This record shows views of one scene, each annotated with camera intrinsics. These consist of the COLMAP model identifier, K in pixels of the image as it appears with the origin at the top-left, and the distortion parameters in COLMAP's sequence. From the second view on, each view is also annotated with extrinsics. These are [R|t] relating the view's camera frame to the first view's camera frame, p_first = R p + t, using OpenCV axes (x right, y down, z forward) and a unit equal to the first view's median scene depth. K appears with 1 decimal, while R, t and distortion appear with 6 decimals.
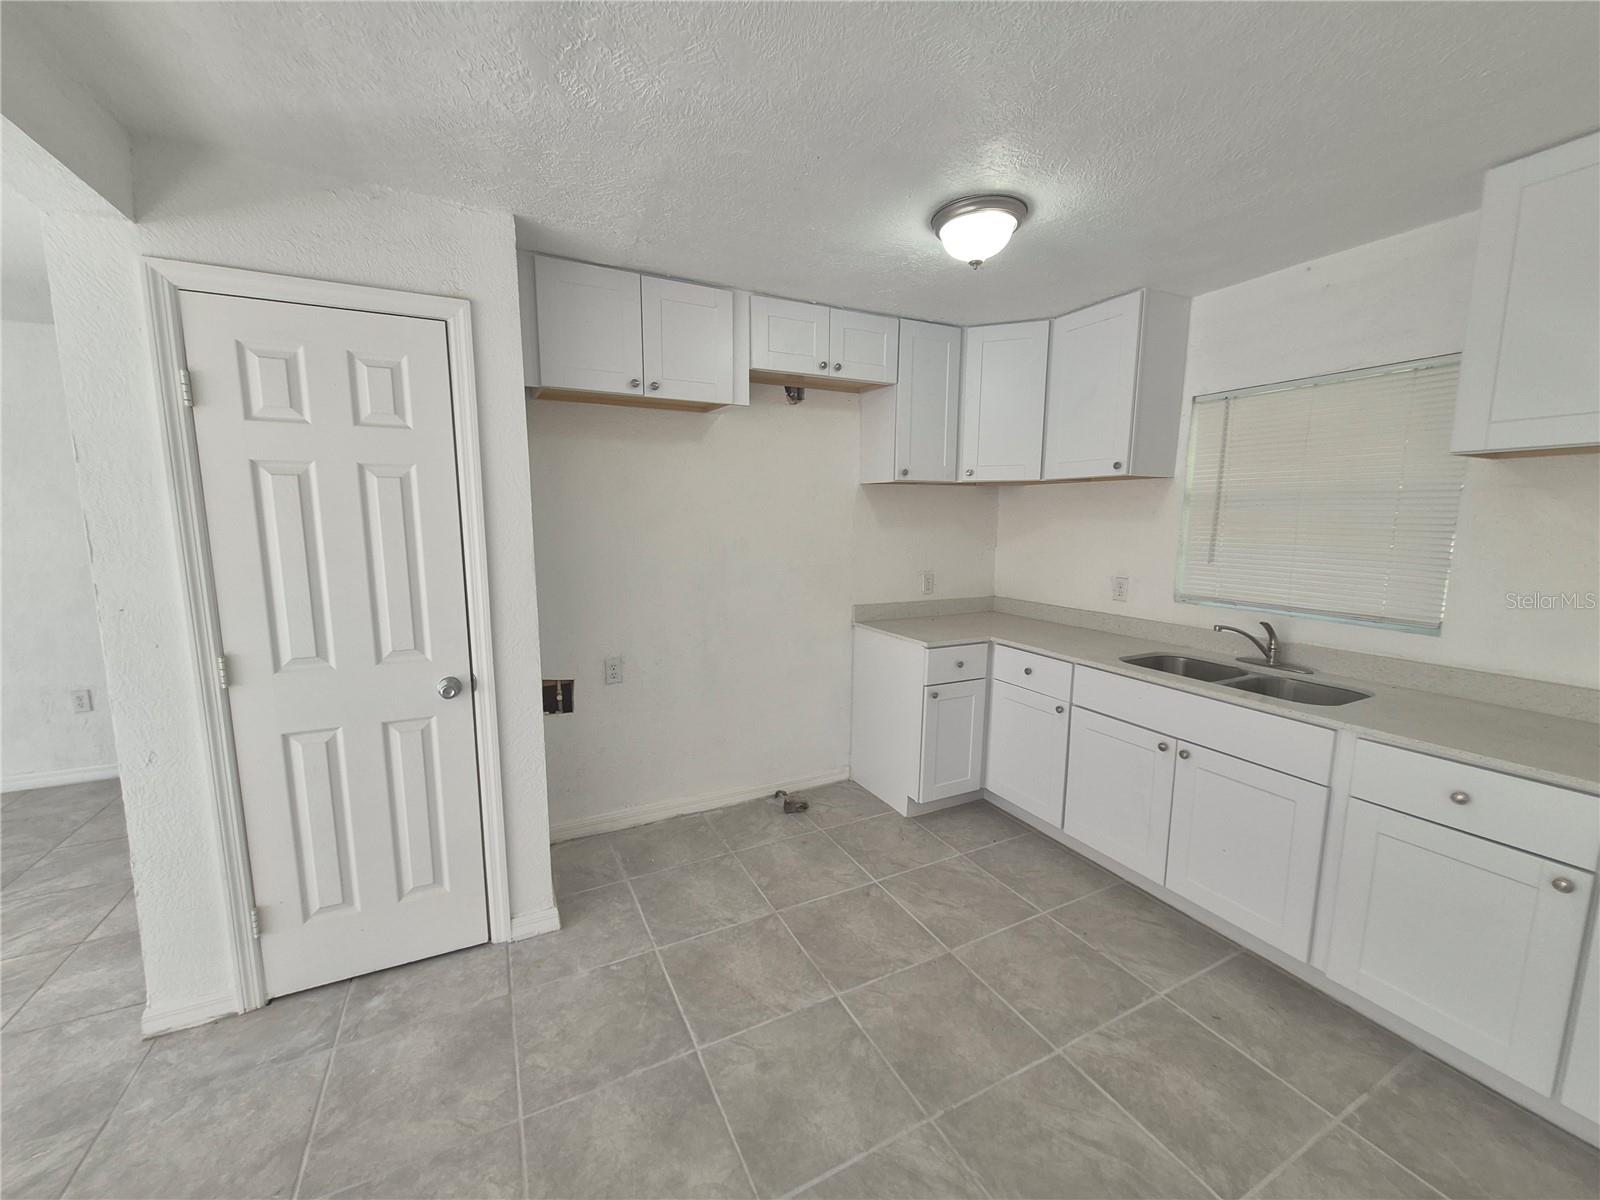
lens RADIAL K [[624.6, 0, 794.1], [0, 624.6, 604.3], [0, 0, 1]] dist [-0.000120, -0.001030]
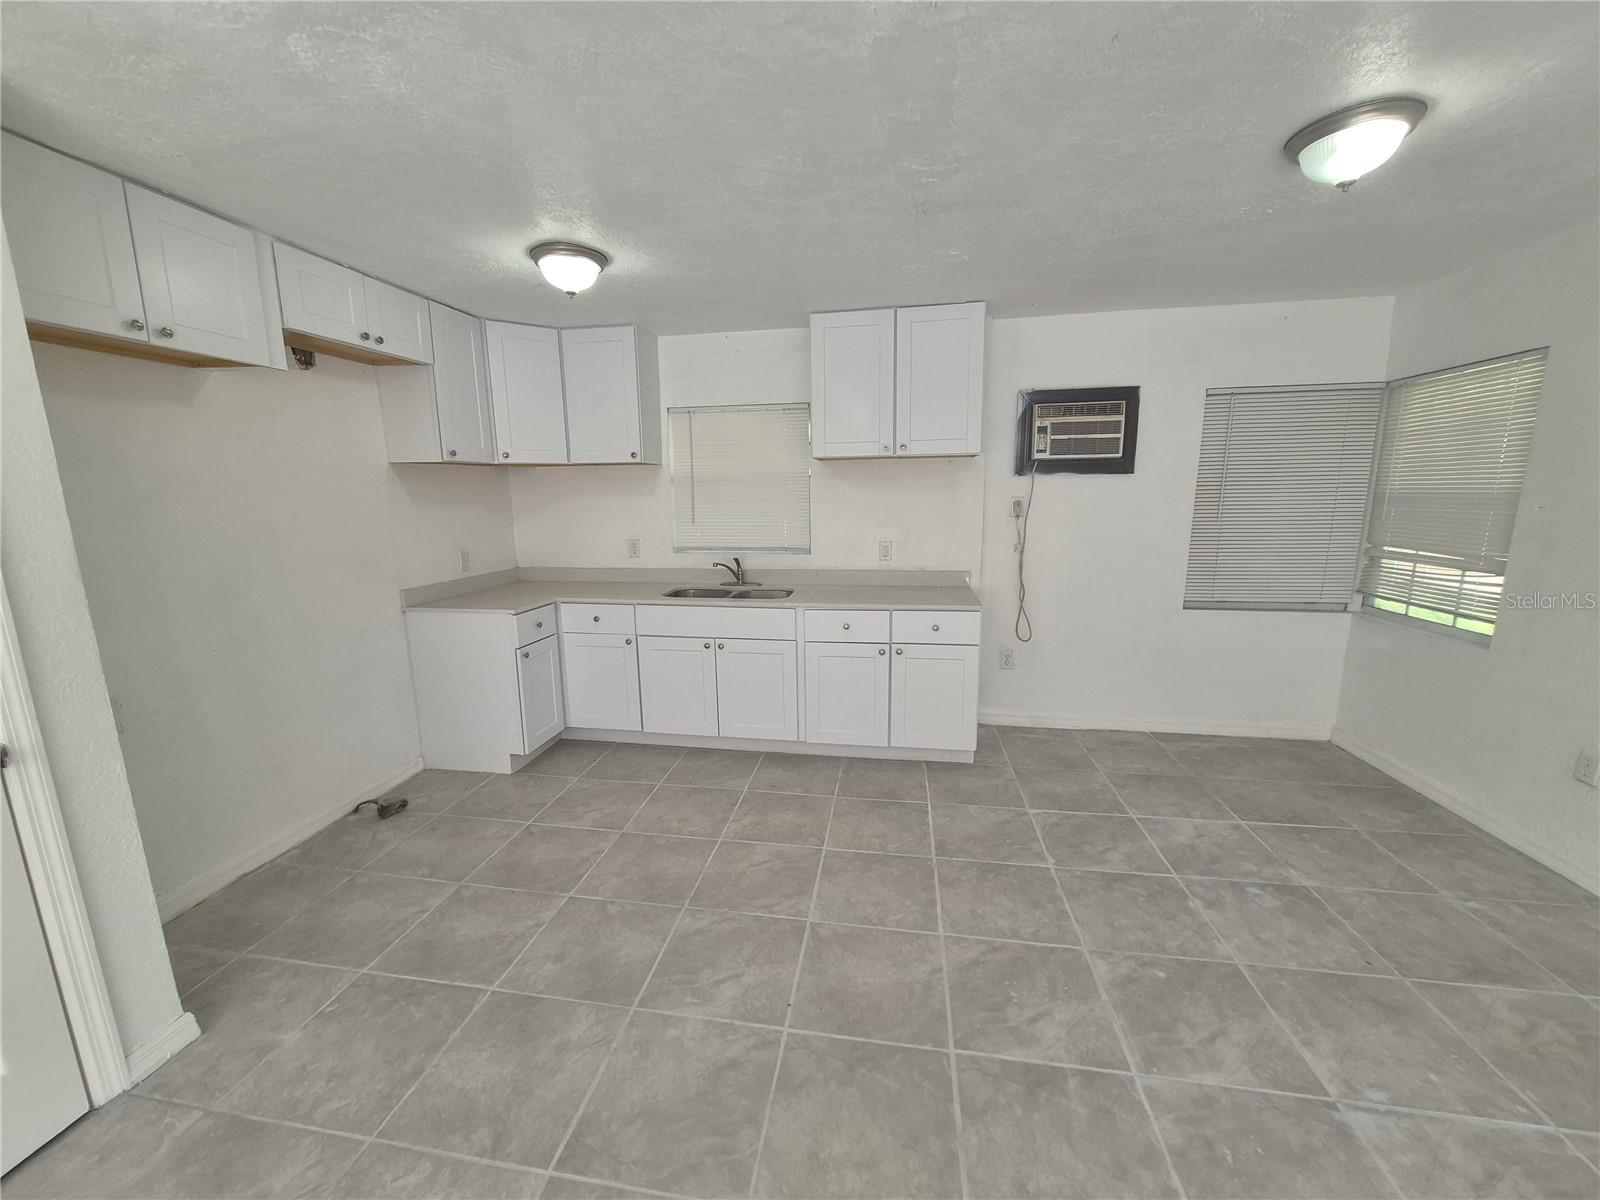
lens RADIAL K [[624.6, 0, 794.8], [0, 624.6, 603.9], [0, 0, 1]] dist [-0.000120, -0.001030]
pose [[0.589492, -0.154366, 0.792888, -0.428388], [0.127572, 0.987043, 0.097320, 0.007777], [-0.797637, 0.043781, 0.601547, -0.074325]]
